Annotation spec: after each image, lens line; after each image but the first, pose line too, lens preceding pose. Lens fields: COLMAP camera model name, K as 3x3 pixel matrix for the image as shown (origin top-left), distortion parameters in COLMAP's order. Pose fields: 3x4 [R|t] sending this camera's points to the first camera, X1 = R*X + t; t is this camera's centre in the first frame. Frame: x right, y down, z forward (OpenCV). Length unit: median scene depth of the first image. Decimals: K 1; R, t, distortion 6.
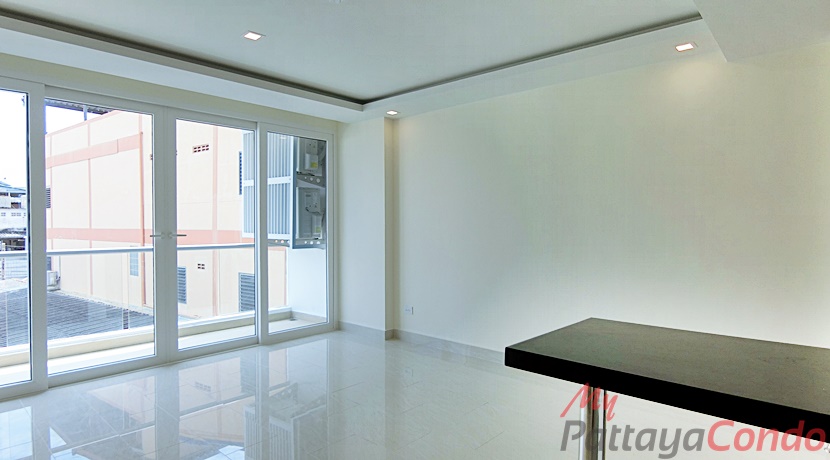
lens RADIAL K [[459.9, 0, 411.7], [0, 459.9, 229.3], [0, 0, 1]] dist [-0.022243, -0.000466]
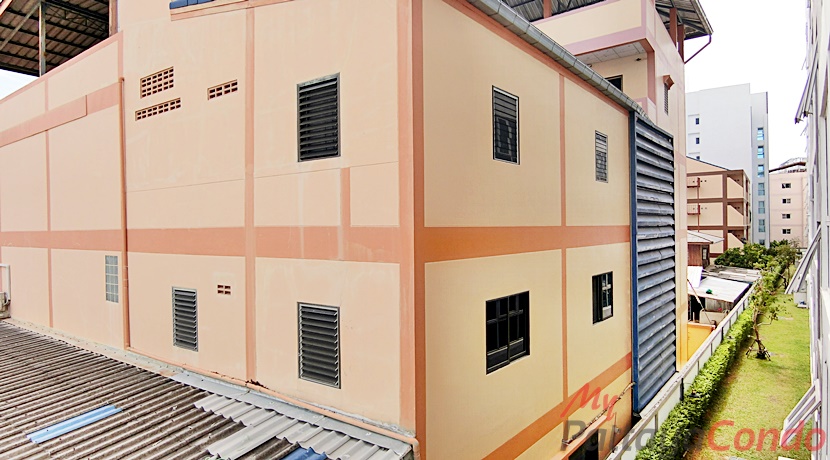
lens RADIAL K [[459.9, 0, 415.8], [0, 459.9, 229.4], [0, 0, 1]] dist [-0.022243, -0.000466]
pose [[0.999581, -0.011530, 0.026545, -0.211181], [0.011797, 0.999881, -0.009914, 0.011356], [-0.026428, 0.010223, 0.999598, 0.373494]]
